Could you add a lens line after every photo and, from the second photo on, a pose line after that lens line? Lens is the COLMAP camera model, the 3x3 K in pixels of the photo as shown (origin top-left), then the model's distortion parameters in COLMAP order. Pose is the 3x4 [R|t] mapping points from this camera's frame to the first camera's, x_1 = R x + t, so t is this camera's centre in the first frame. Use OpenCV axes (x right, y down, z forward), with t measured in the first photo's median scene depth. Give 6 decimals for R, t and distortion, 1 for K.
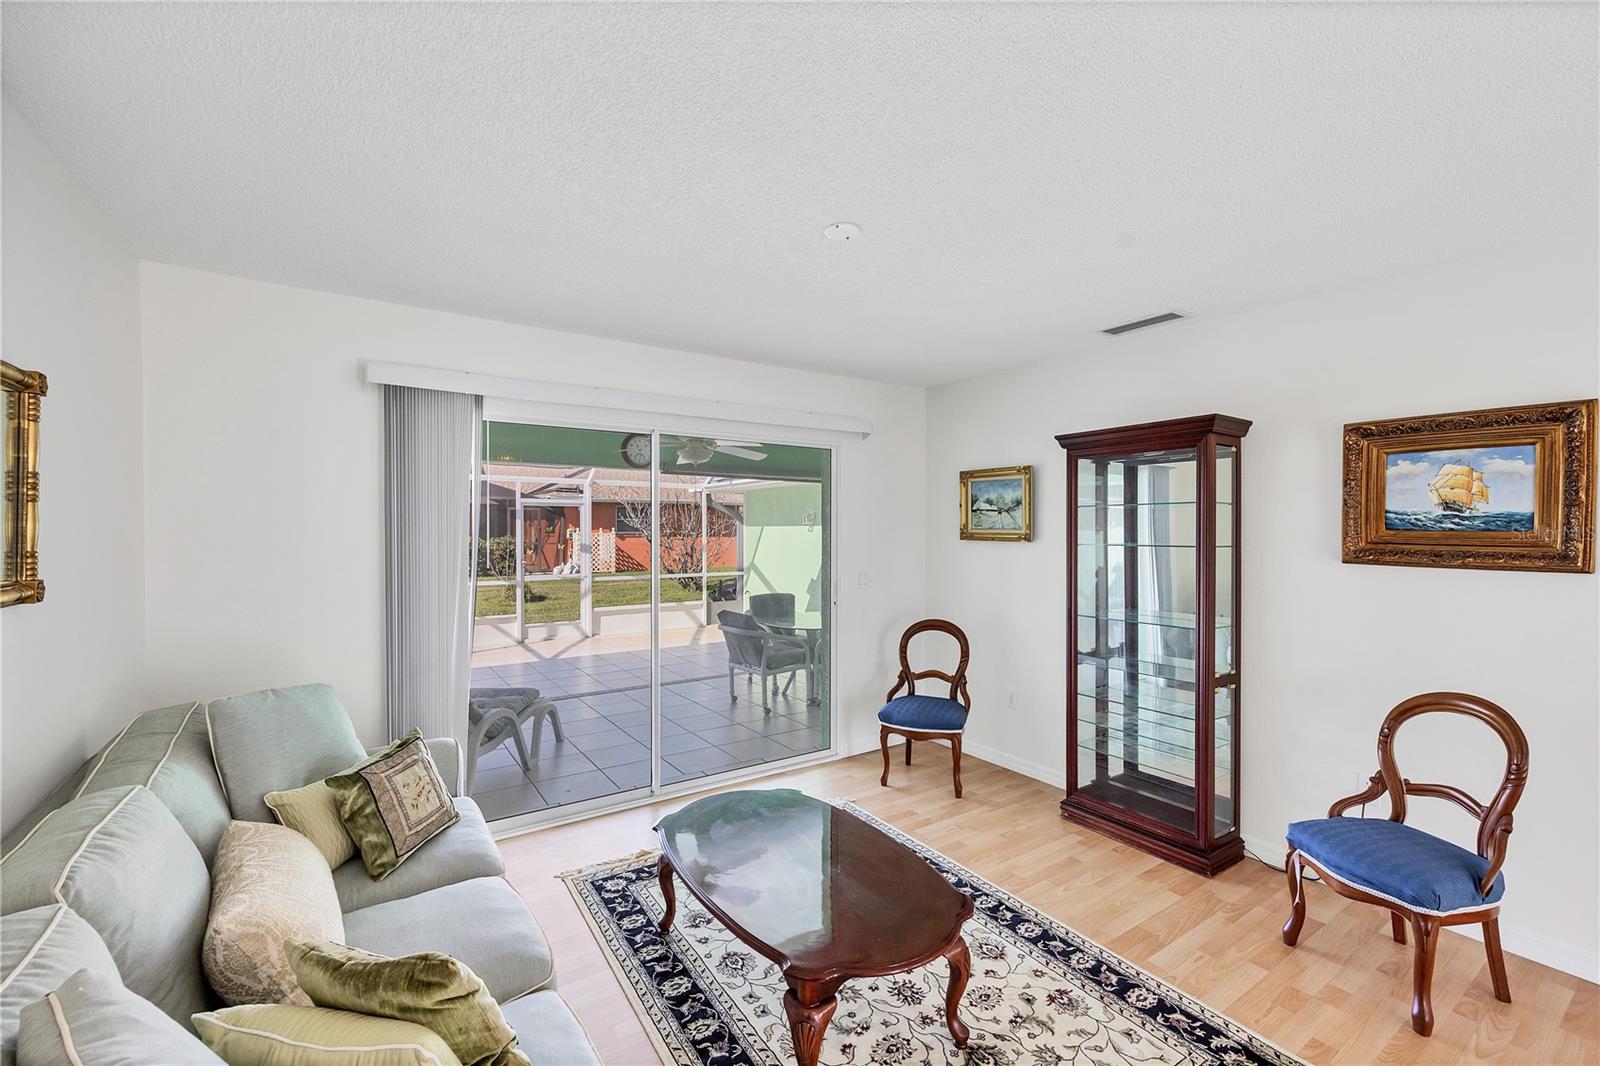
lens RADIAL K [[665.7, 0, 800.0], [0, 665.7, 533.0], [0, 0, 1]] dist [-0.012772, 0.000050]
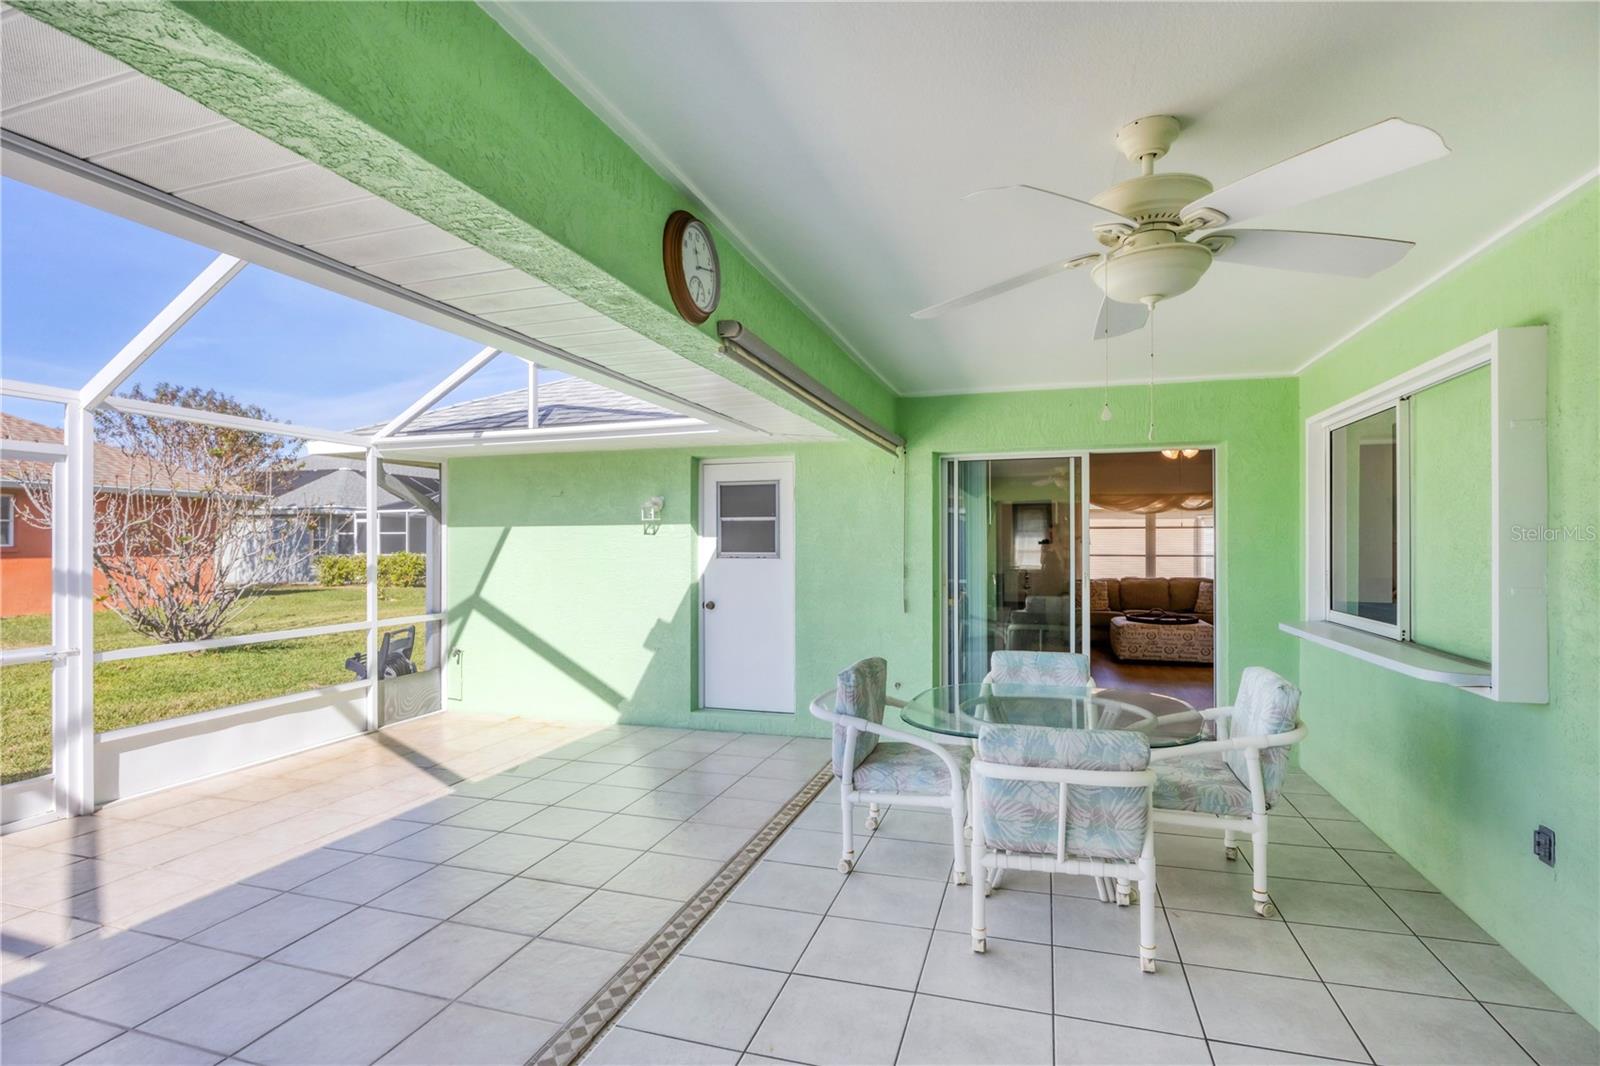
lens RADIAL K [[738.1, 0, 828.3], [0, 738.1, 546.6], [0, 0, 1]] dist [-0.001286, -0.000040]
pose [[0.765833, 0.001951, 0.643037, -1.204470], [0.000891, 0.999991, -0.004095, 0.036462], [-0.643039, 0.003709, 0.765824, 1.883795]]
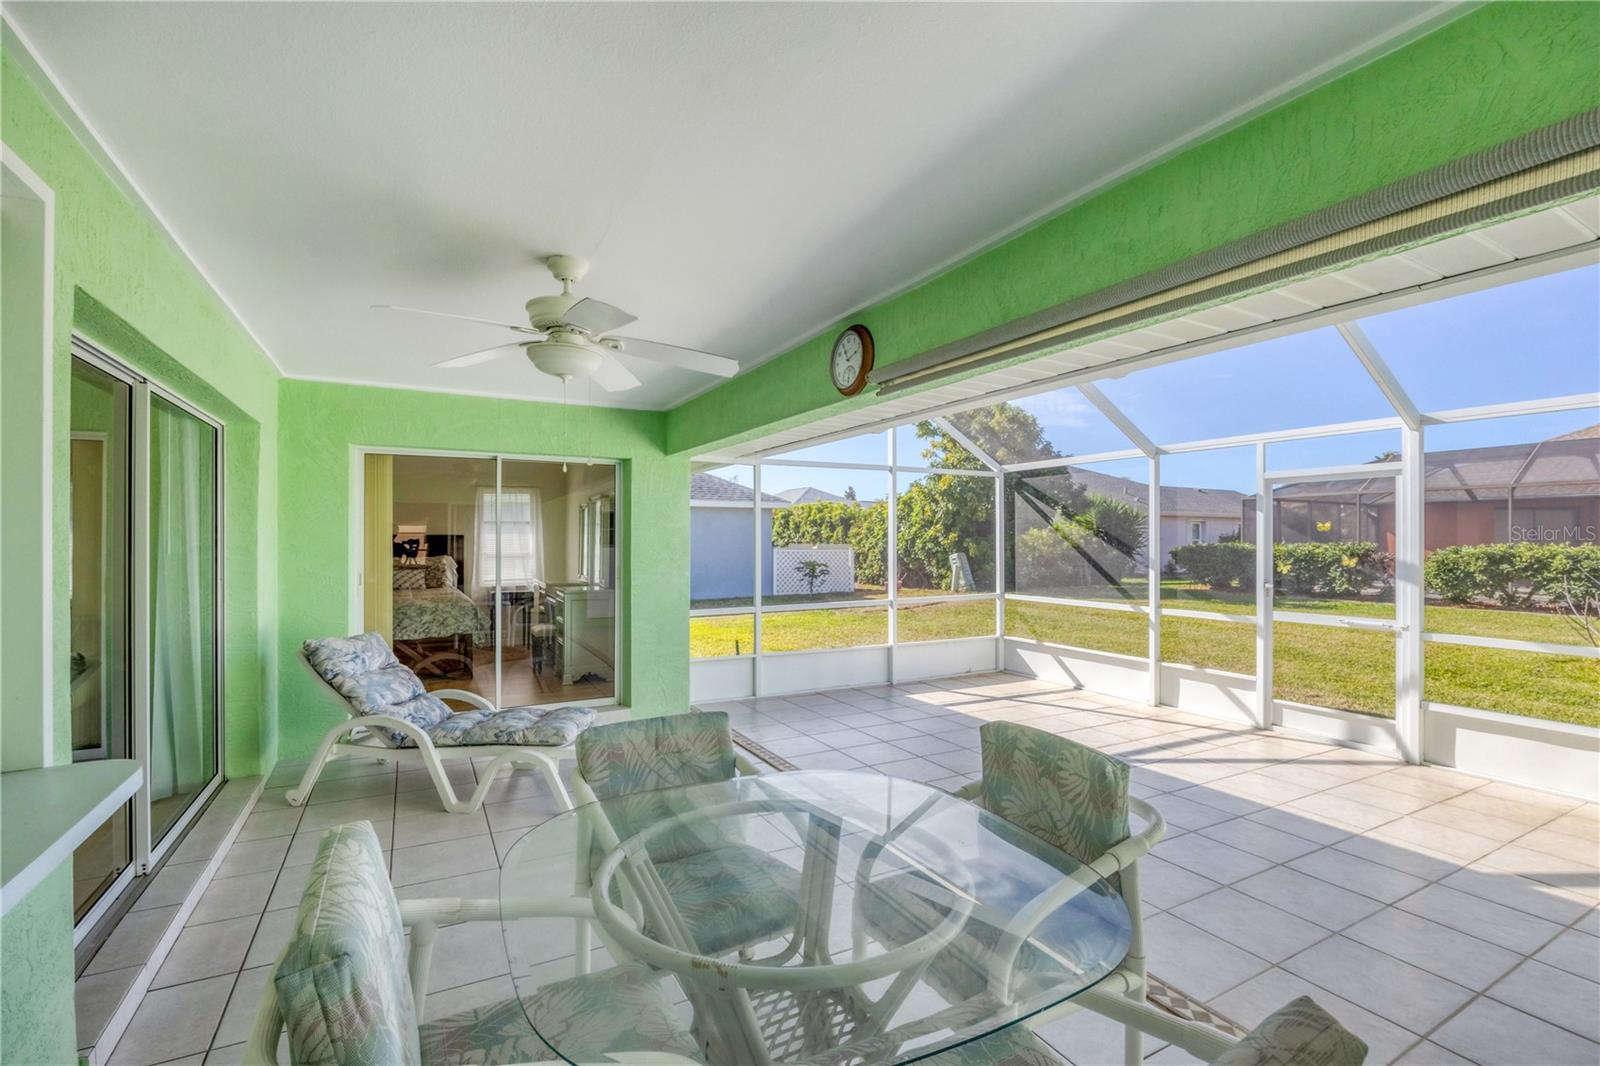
lens RADIAL K [[691.7, 0, 800.0], [0, 691.7, 533.0], [0, 0, 1]] dist [-0.015288, 0.000119]
pose [[-0.071582, -0.004740, -0.997423, 0.810756], [-0.007059, 0.999966, -0.004245, 0.019096], [0.997410, 0.006737, -0.071613, 2.800365]]
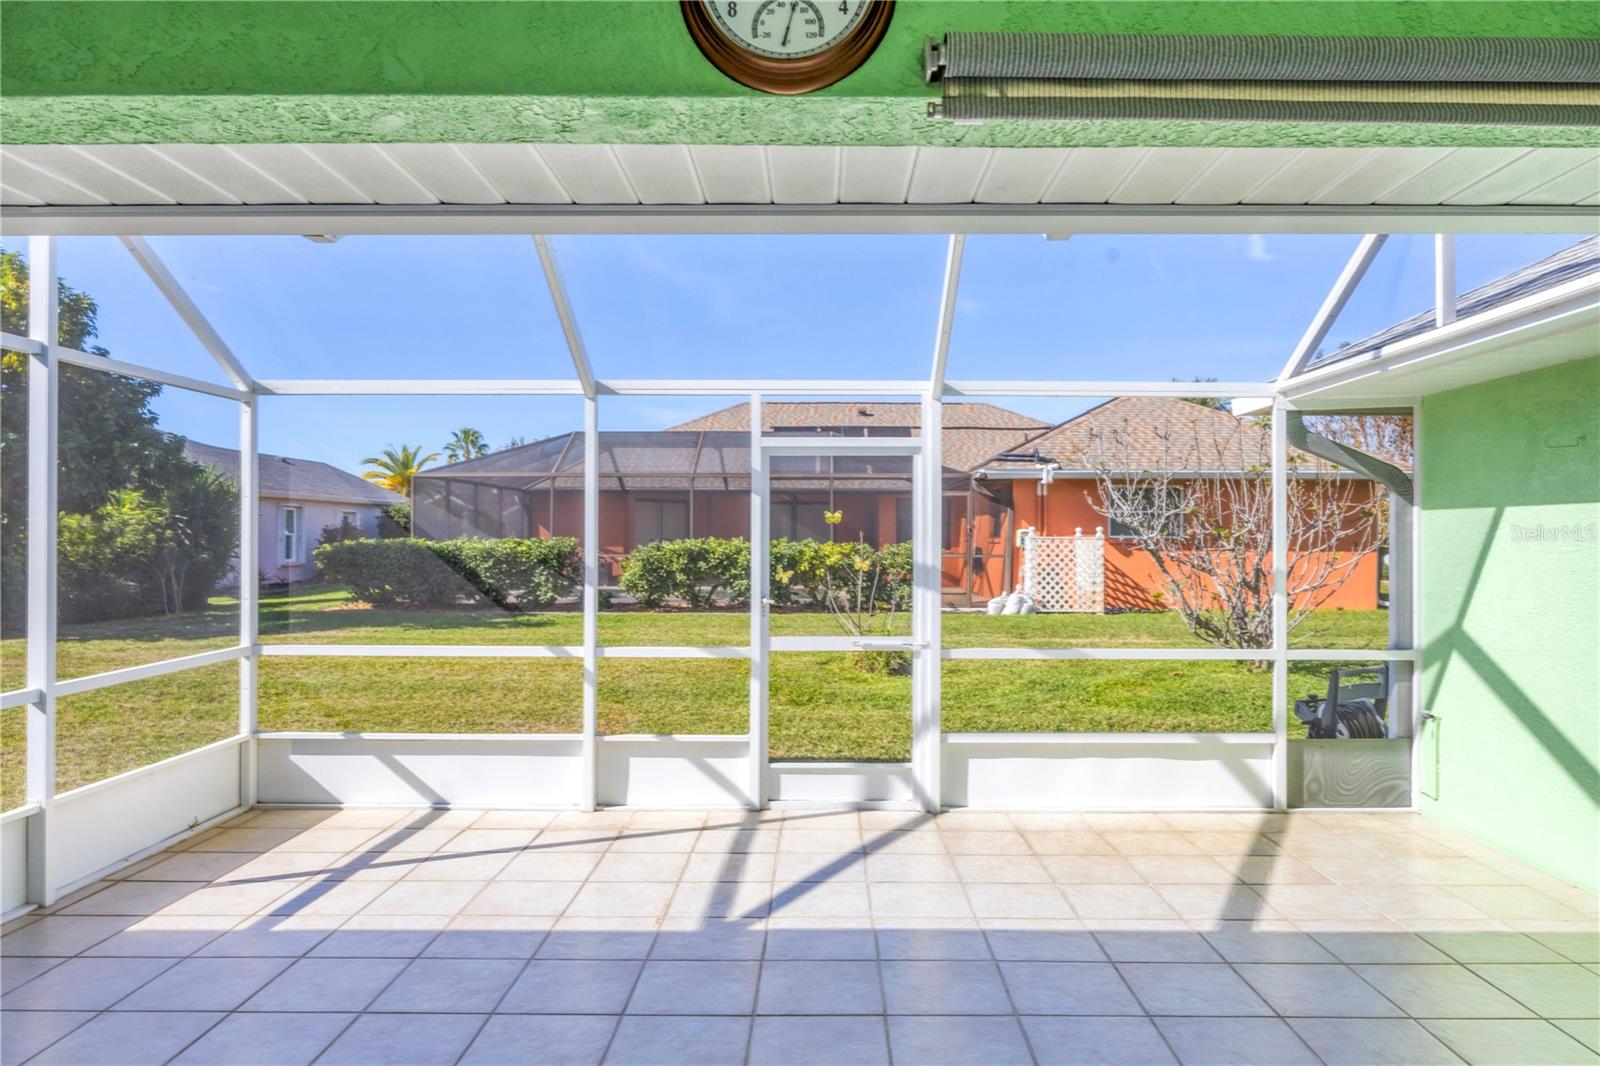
lens RADIAL K [[1028.2, 0, 800.0], [0, 1028.2, 533.0], [0, 0, 1]] dist [-0.001528, -0.004016]
pose [[0.828658, 0.005577, -0.559727, -0.281742], [-0.009770, 0.999942, -0.004501, 0.025572], [0.559670, 0.009199, 0.828665, 2.219332]]
